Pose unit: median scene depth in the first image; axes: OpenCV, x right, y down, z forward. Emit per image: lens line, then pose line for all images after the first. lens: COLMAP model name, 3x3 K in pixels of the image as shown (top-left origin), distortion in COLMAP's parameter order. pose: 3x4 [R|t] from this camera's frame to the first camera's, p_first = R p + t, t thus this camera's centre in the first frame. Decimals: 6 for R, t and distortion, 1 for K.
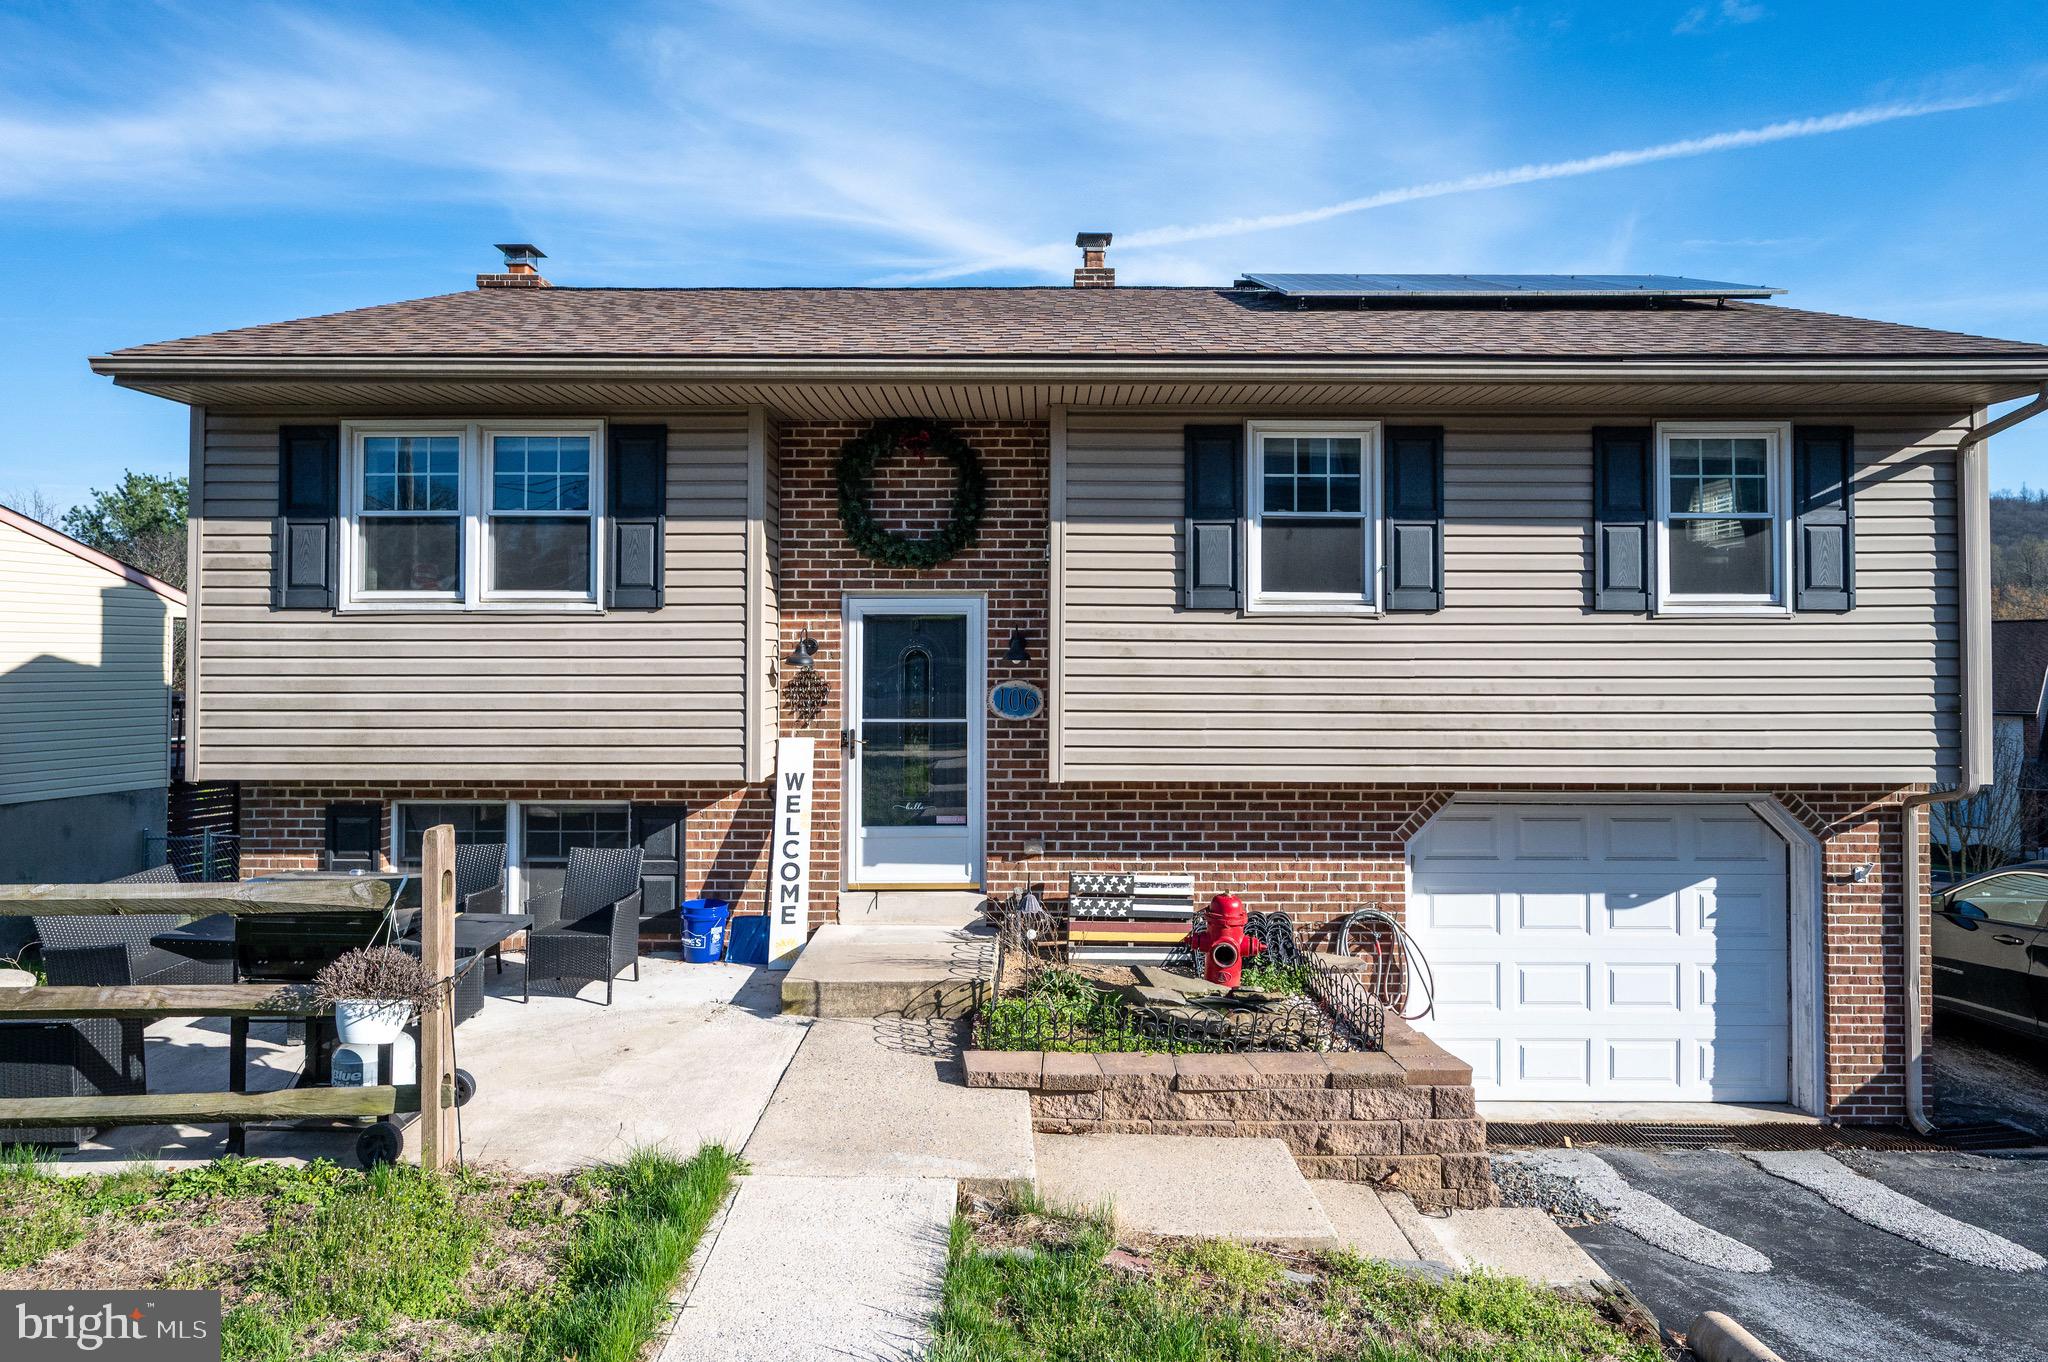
lens RADIAL K [[1085.5, 0, 1026.0], [0, 1085.5, 631.4], [0, 0, 1]] dist [-0.000377, -0.000575]
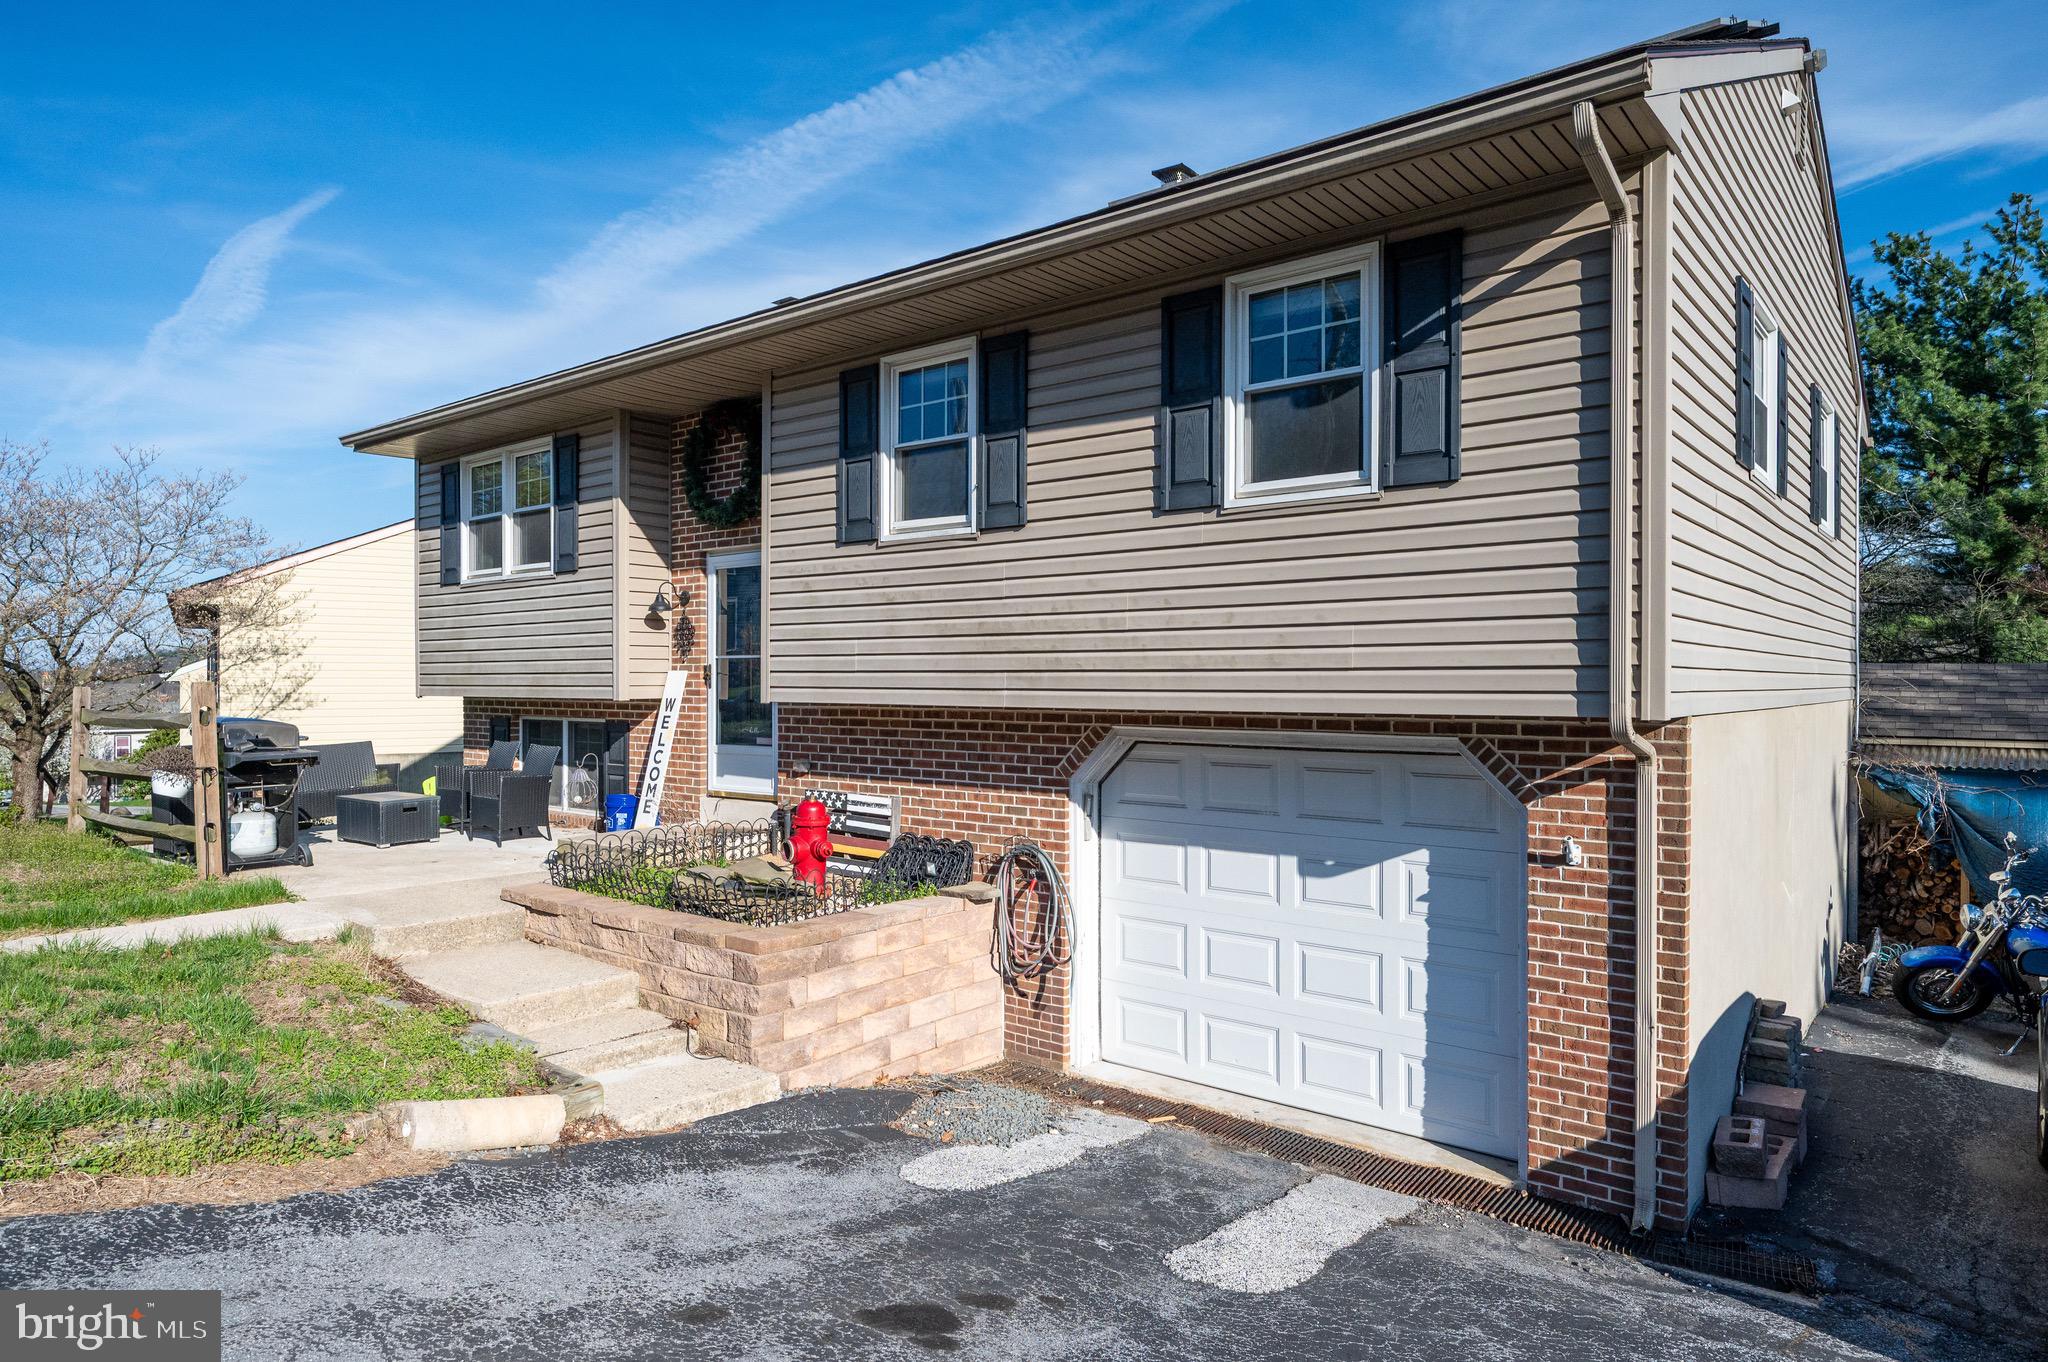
lens RADIAL K [[1178.7, 0, 1024.0], [0, 1178.7, 681.0], [0, 0, 1]] dist [0.003804, 0.000926]
pose [[0.791497, 0.001011, -0.611172, 0.944054], [0.012302, 0.999770, 0.017584, 0.091622], [0.611049, -0.021436, 0.791302, 0.171471]]
